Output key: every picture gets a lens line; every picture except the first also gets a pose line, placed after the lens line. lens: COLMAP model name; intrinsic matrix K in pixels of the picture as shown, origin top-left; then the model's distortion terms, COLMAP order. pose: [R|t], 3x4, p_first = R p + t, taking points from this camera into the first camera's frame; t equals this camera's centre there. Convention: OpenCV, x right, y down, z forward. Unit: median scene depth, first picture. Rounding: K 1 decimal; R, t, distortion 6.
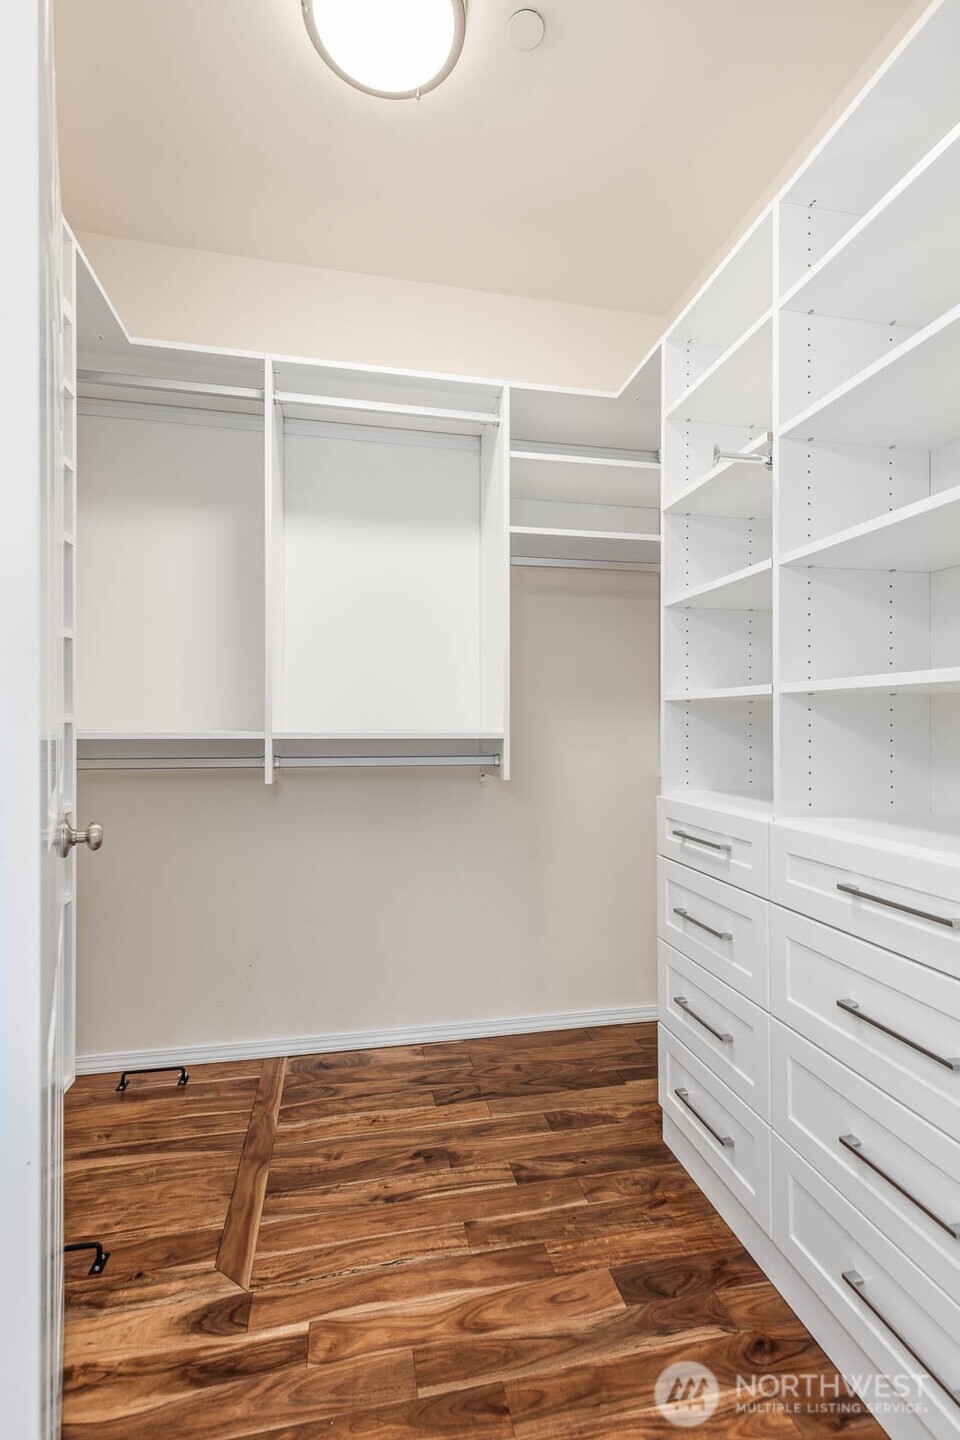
lens RADIAL K [[656.6, 0, 480.6], [0, 656.6, 724.1], [0, 0, 1]] dist [0.008920, -0.001746]
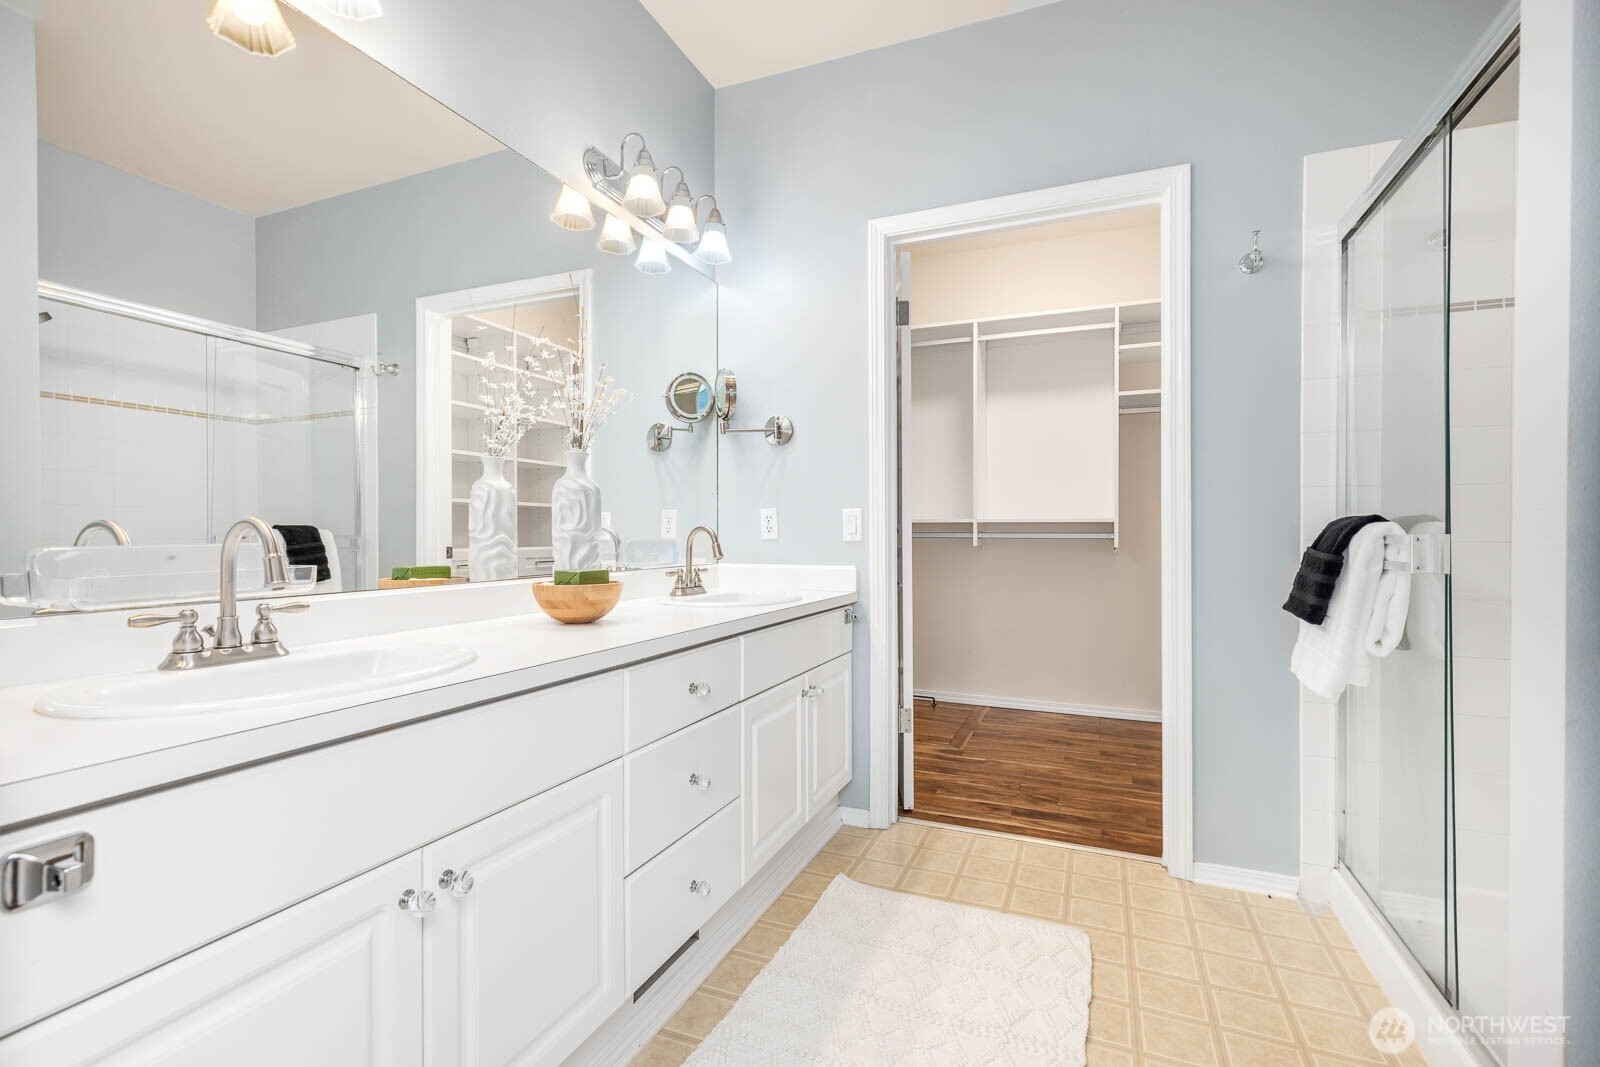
lens RADIAL K [[729.5, 0, 798.1], [0, 729.5, 534.2], [0, 0, 1]] dist [0.008920, -0.001746]
pose [[0.829138, -0.000939, -0.559044, 0.451970], [0.002598, 0.999994, 0.002173, 0.053486], [0.559039, -0.003254, 0.829135, -1.081988]]
